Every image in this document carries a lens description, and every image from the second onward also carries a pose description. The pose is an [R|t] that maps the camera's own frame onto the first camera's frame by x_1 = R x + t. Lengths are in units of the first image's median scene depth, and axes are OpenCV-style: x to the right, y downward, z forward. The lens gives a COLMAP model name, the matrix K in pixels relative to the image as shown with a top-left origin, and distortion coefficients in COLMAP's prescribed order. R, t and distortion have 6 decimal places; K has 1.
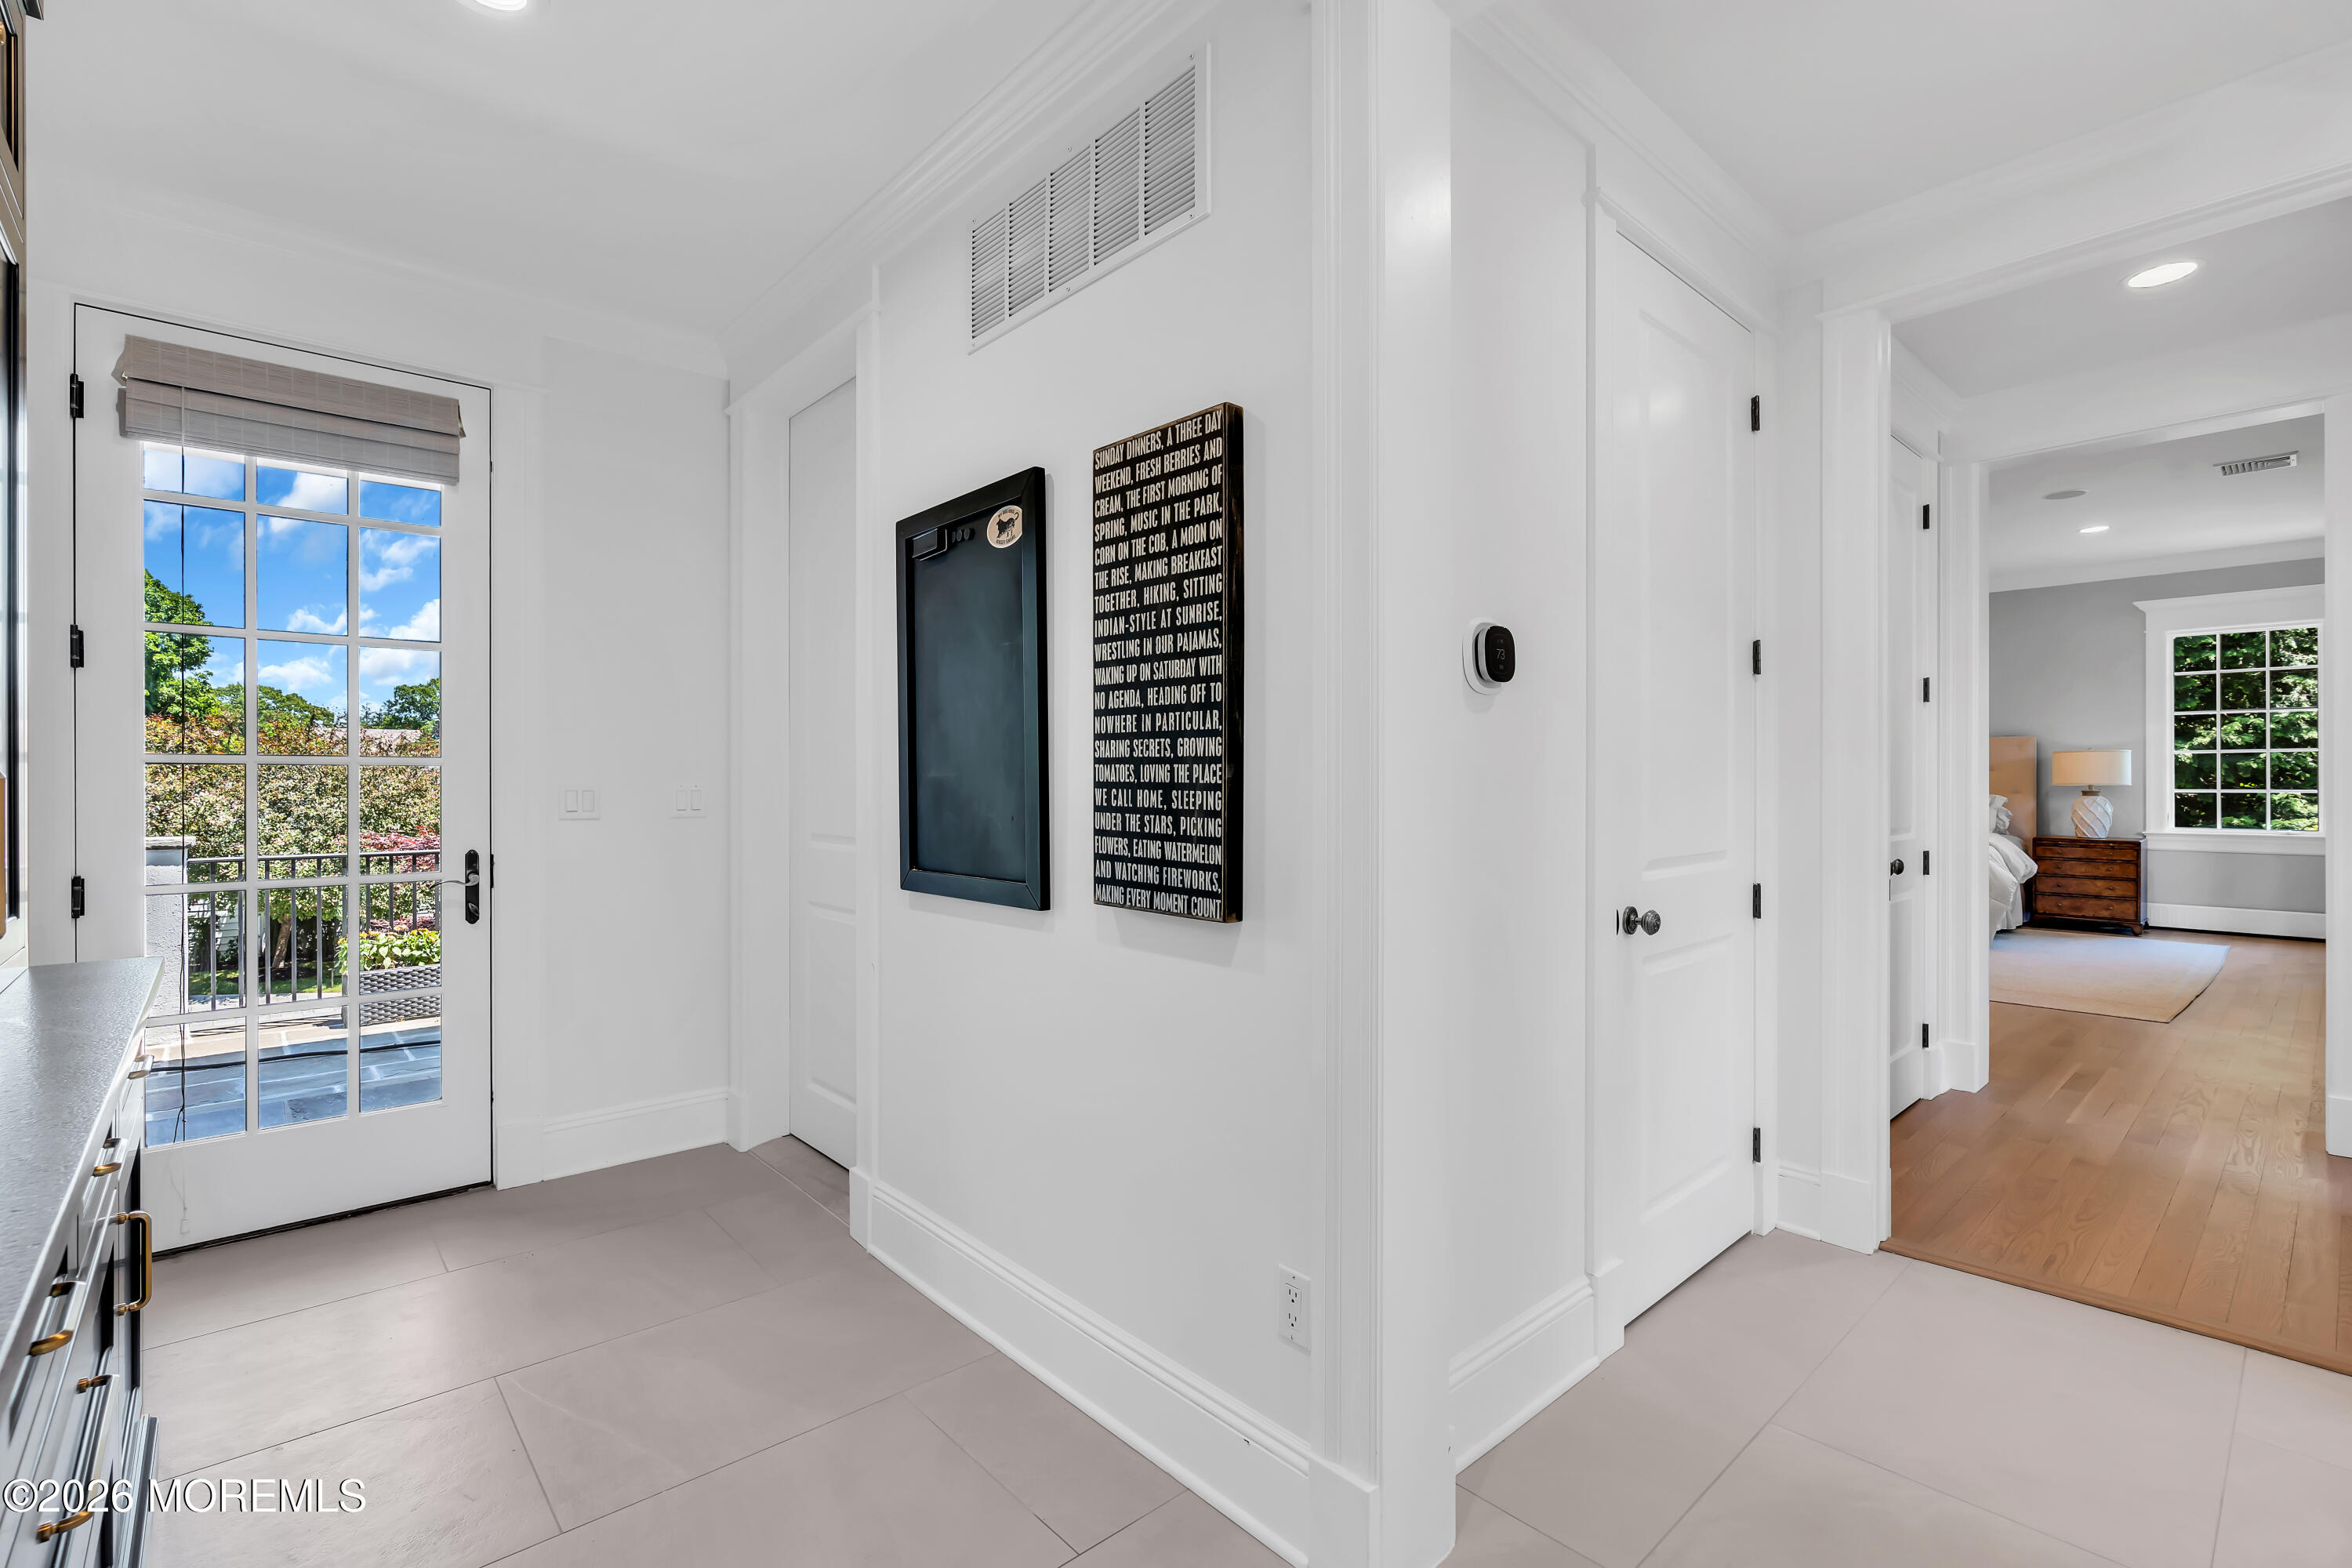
lens RADIAL K [[1055.6, 0, 1175.2], [0, 1055.6, 781.2], [0, 0, 1]] dist [-0.004700, 0.000271]
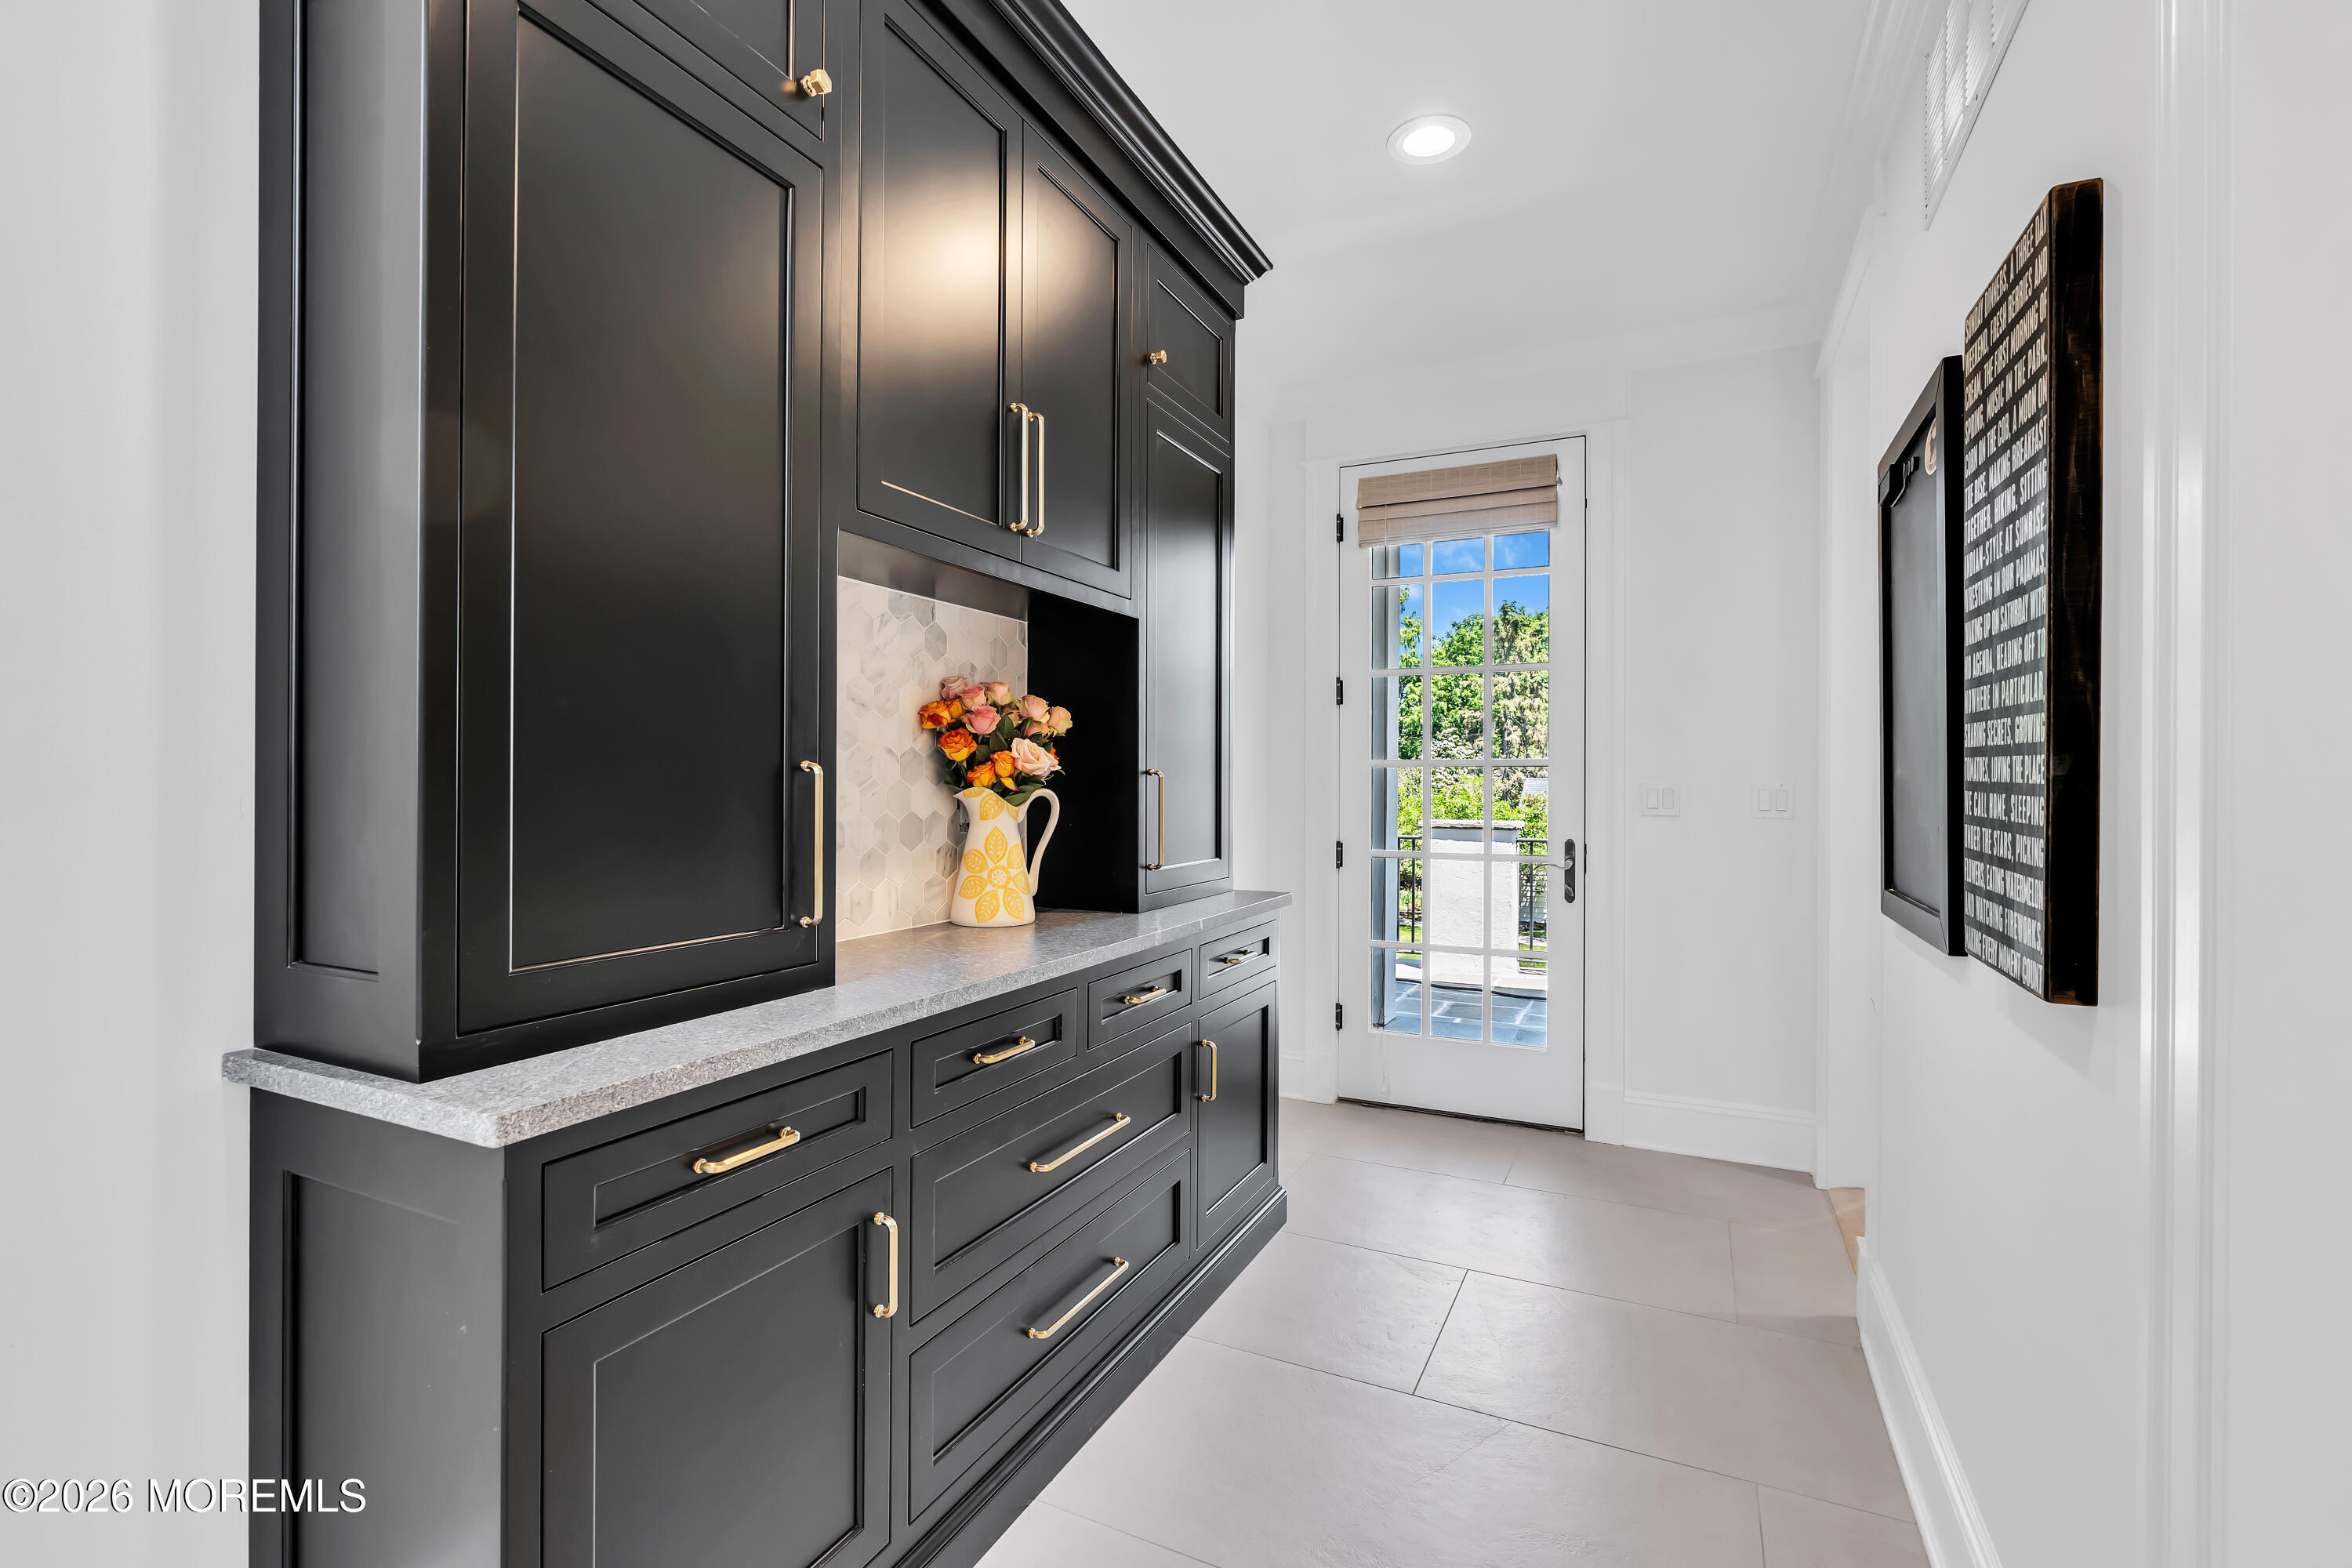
lens RADIAL K [[1068.0, 0, 1179.5], [0, 1068.0, 779.7], [0, 0, 1]] dist [-0.004048, -0.000199]
pose [[0.390145, 0.003632, -0.920746, 0.248524], [-0.005123, 0.999985, 0.001774, 0.000330], [0.920739, 0.004024, 0.390158, 0.149041]]
